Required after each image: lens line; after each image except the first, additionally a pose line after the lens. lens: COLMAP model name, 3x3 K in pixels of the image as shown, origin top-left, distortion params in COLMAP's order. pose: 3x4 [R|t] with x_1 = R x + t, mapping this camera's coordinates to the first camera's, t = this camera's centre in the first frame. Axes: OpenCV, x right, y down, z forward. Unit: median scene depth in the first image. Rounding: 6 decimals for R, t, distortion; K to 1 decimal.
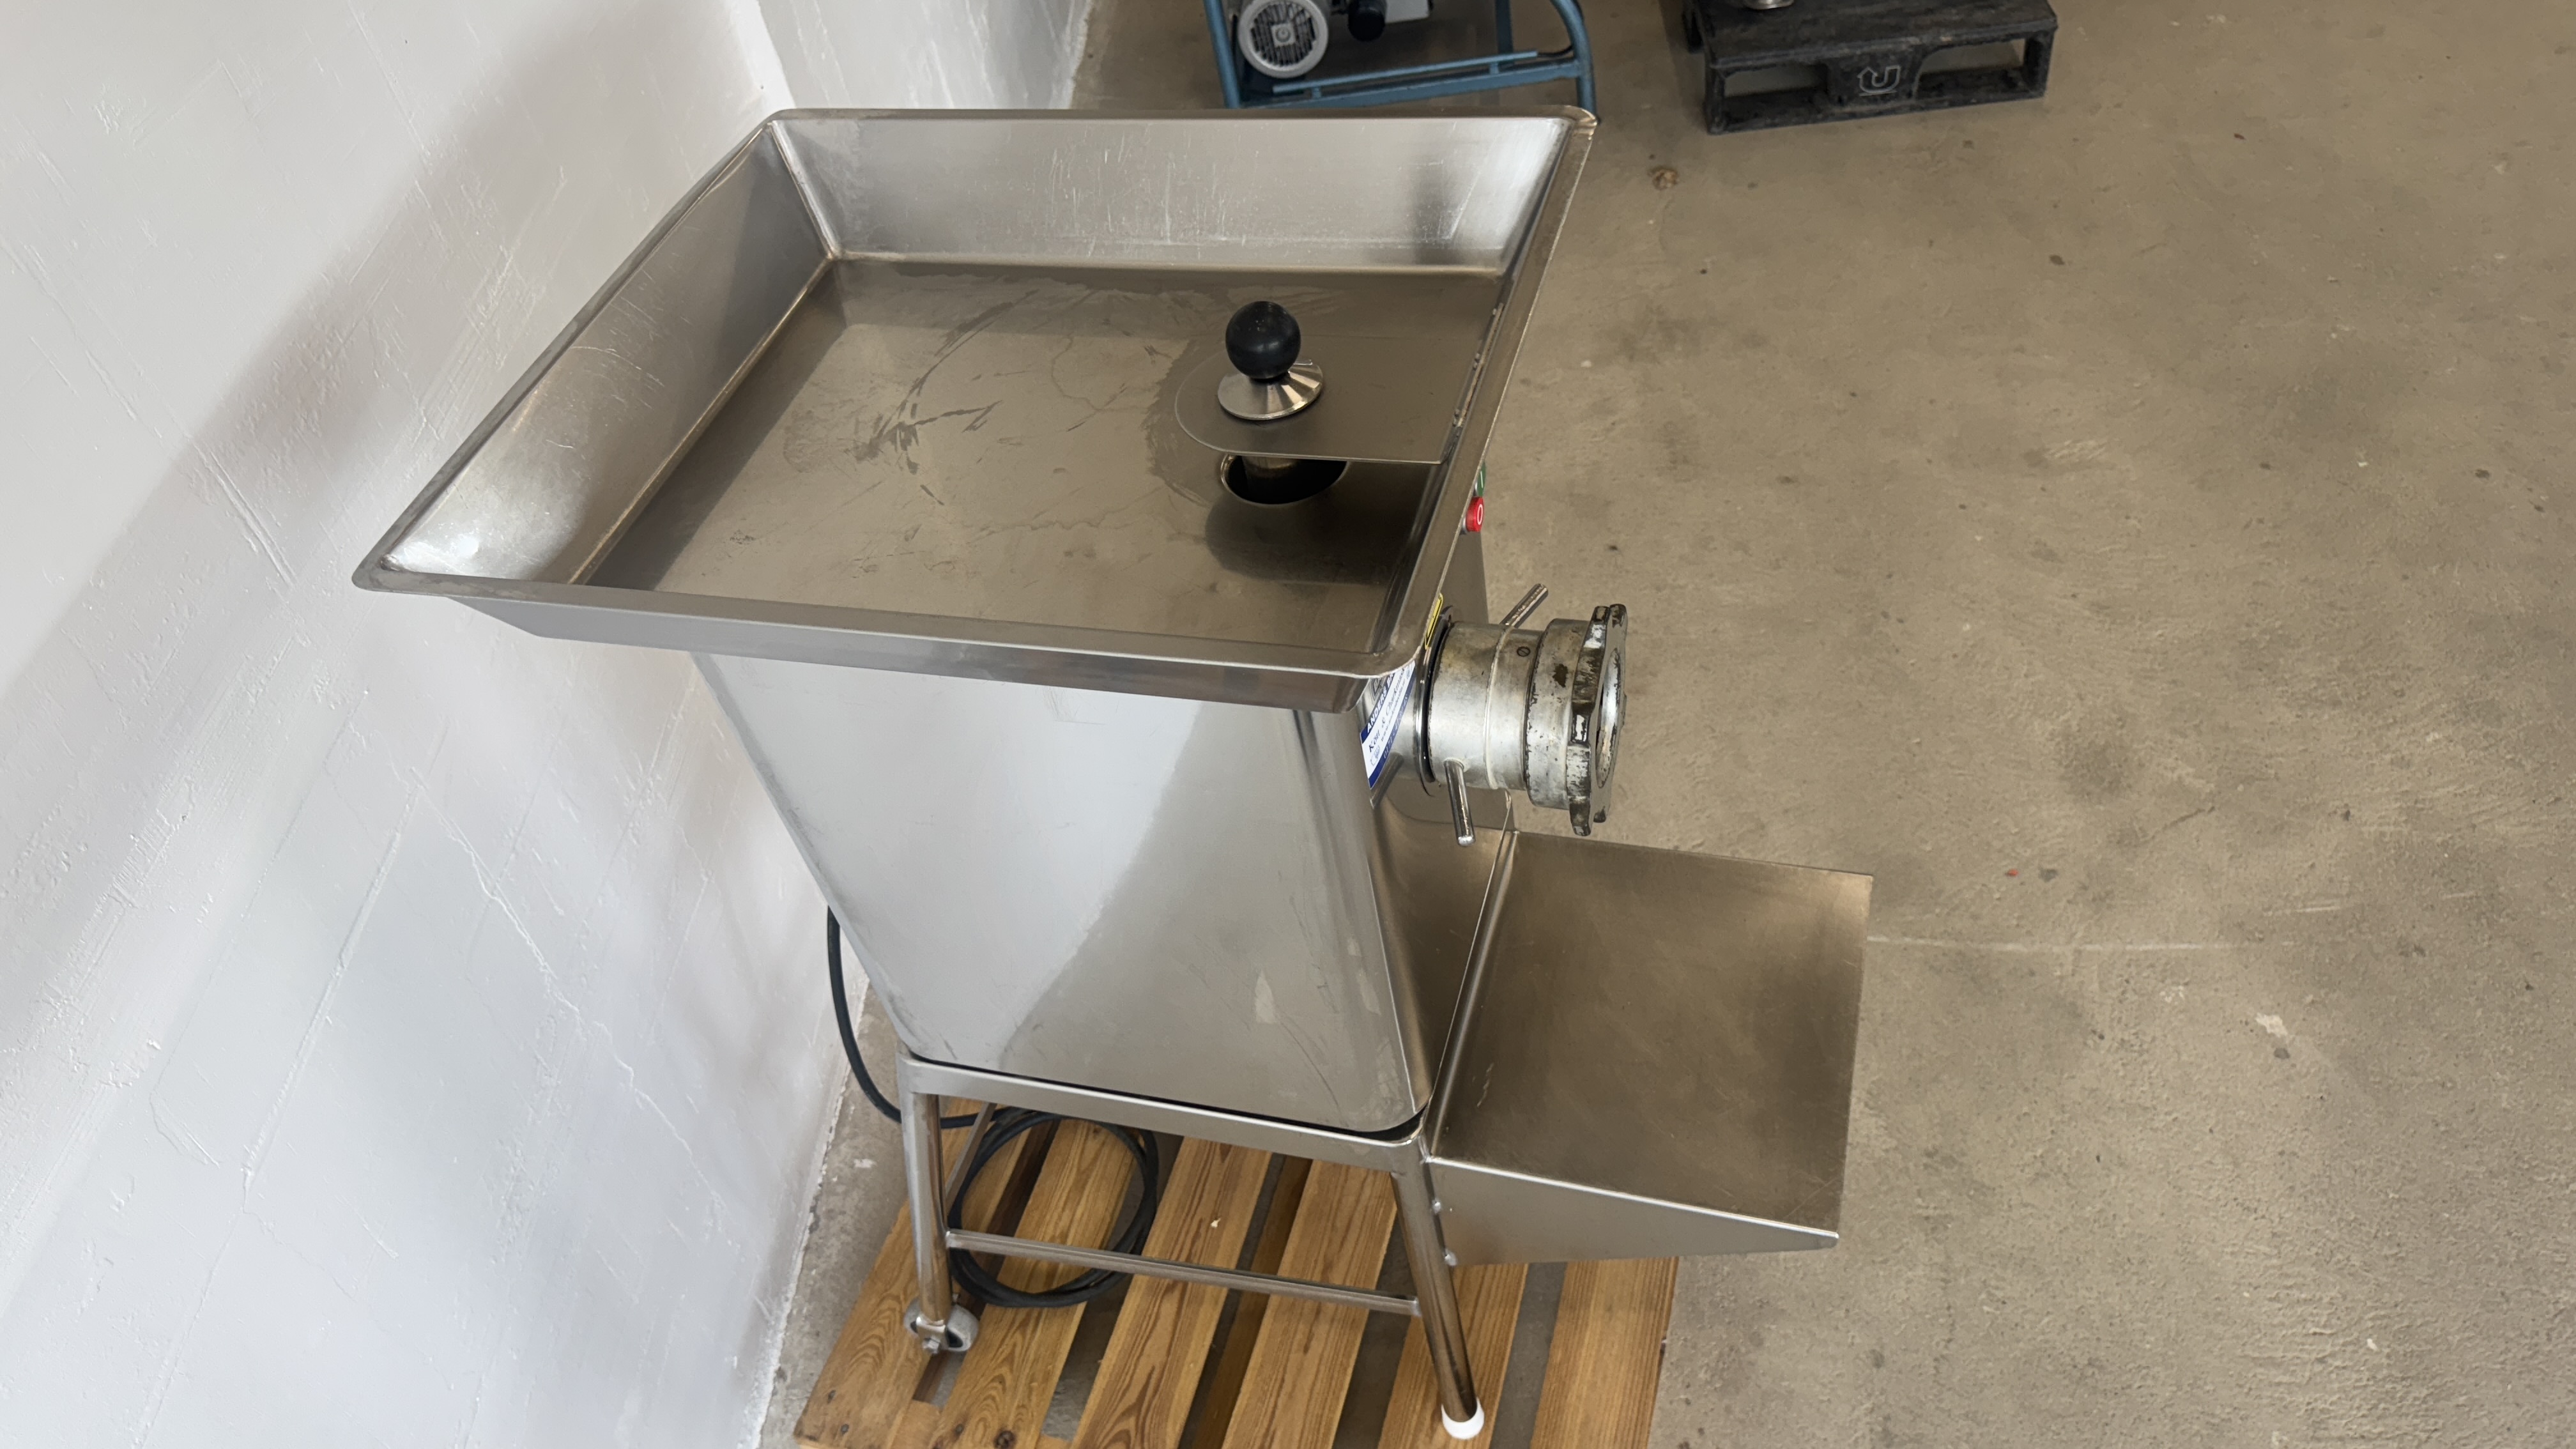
lens RADIAL K [[1856.1, 0, 1250.0], [0, 1856.1, 725.3], [0, 0, 1]] dist [0.112264, 0.000722]
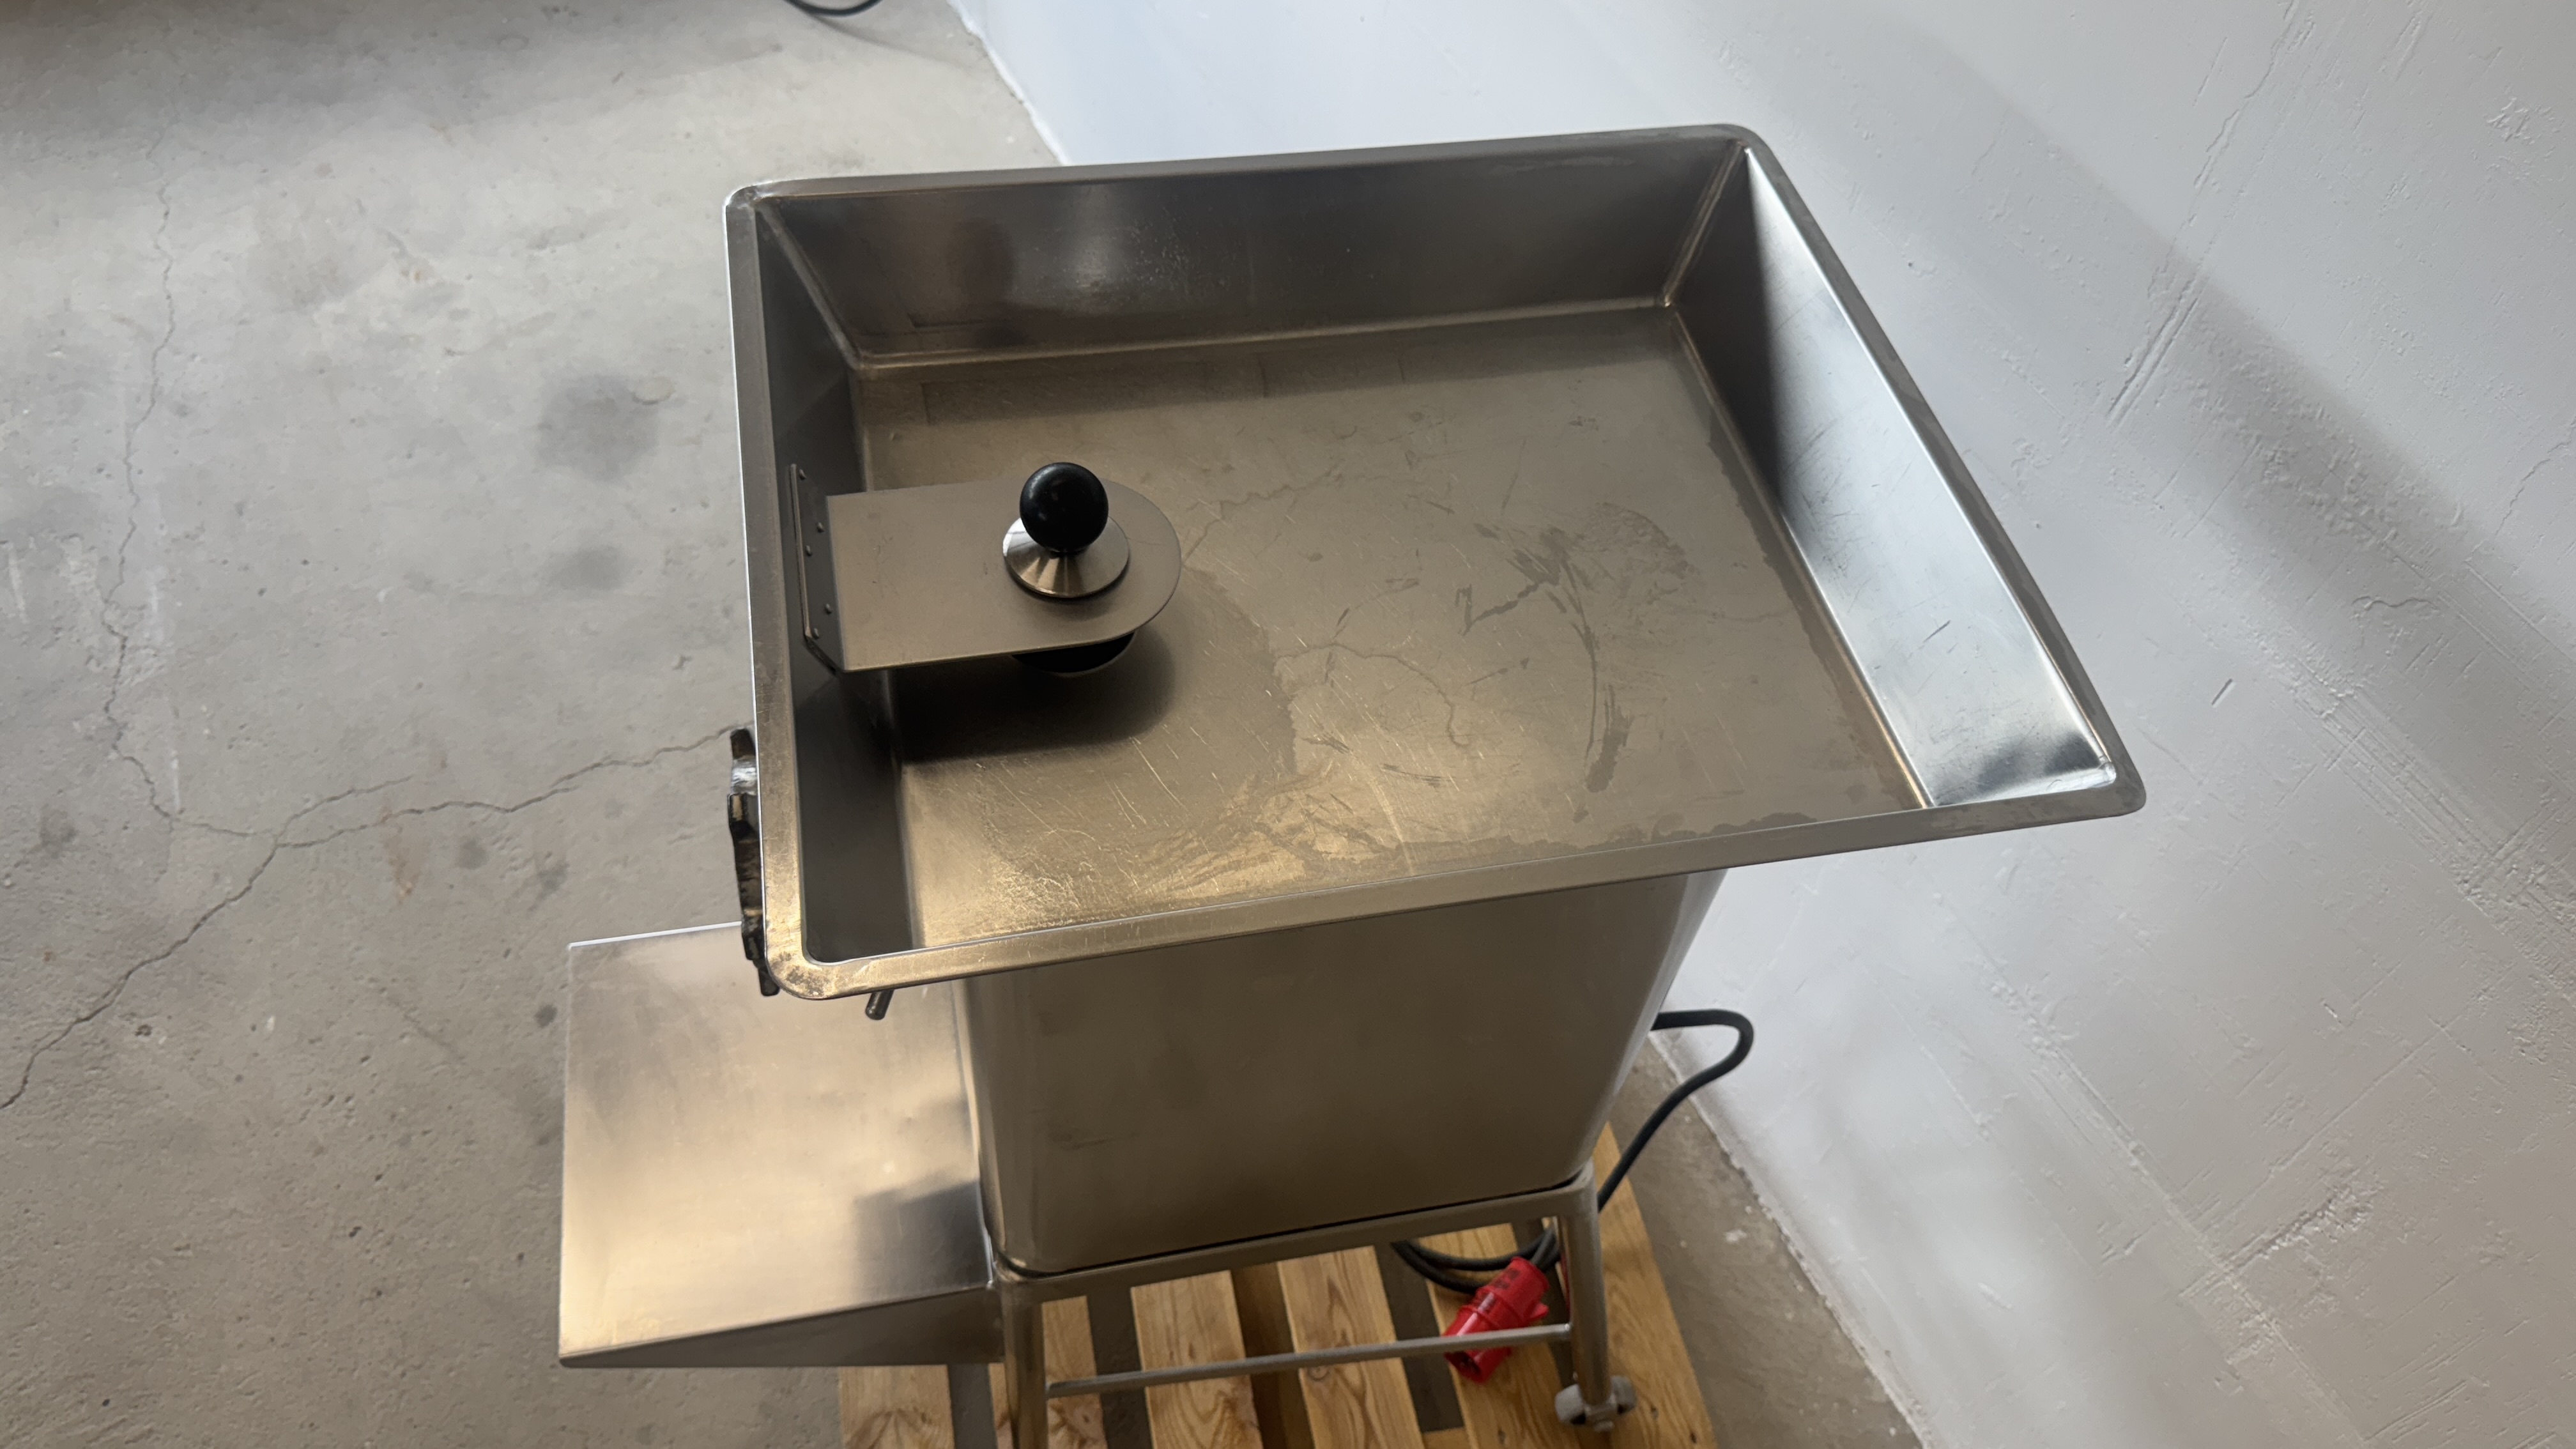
lens RADIAL K [[1856.1, 0, 1250.0], [0, 1856.1, 725.3], [0, 0, 1]] dist [0.112264, 0.000722]
pose [[-0.878320, 0.435484, -0.197253, 0.076711], [-0.277385, -0.128166, 0.952172, -0.558051], [0.389374, 0.891026, 0.233367, 0.483106]]
